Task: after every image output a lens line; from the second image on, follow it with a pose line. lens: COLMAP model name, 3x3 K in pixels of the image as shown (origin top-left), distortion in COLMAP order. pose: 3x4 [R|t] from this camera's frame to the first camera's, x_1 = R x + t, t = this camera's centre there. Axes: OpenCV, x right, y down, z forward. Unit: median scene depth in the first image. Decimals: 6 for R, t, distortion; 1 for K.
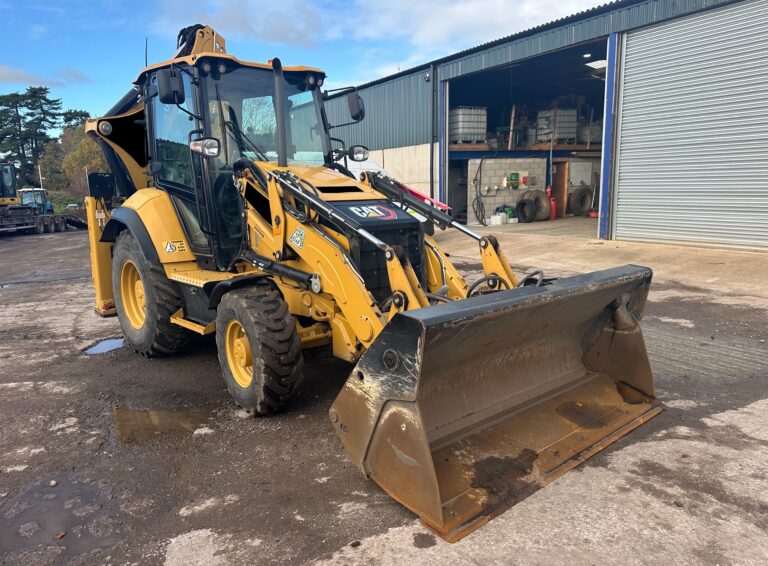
lens RADIAL K [[558.5, 0, 370.6], [0, 558.5, 284.9], [0, 0, 1]] dist [0.035217, -0.036620]
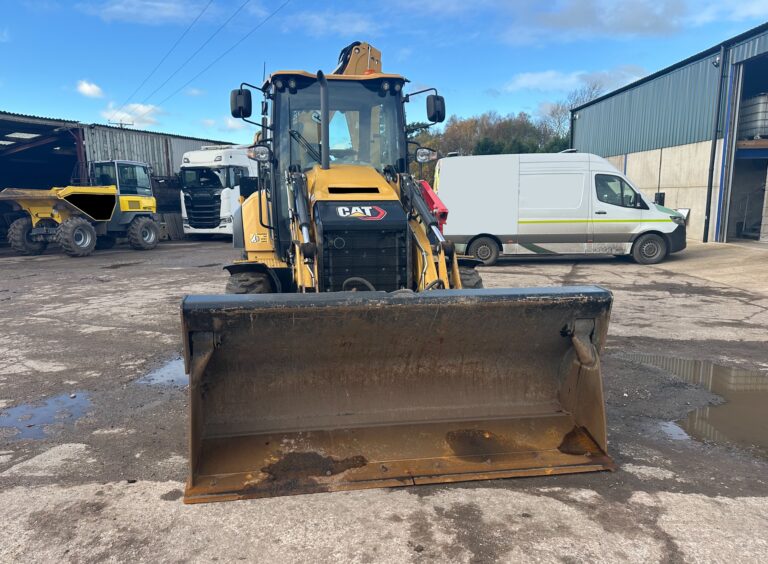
lens RADIAL K [[559.0, 0, 373.4], [0, 559.0, 293.2], [0, 0, 1]] dist [0.087266, -0.124218]
pose [[0.850939, 0.104114, -0.514842, 0.696229], [-0.101680, 0.994269, 0.033008, -0.022355], [0.515329, 0.024262, 0.856649, 0.151261]]
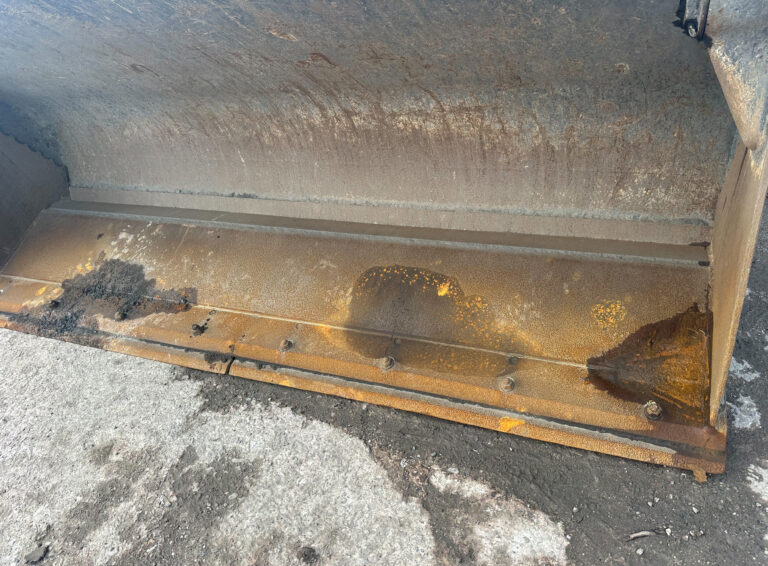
lens RADIAL K [[543.1, 0, 401.7], [0, 543.1, 293.9], [0, 0, 1]] dist [0.033499, -0.044067]
pose [[0.461414, 0.527846, -0.713075, 0.671266], [0.015074, 0.798970, 0.601182, -0.013542], [0.887057, -0.288143, 0.360700, 0.893372]]
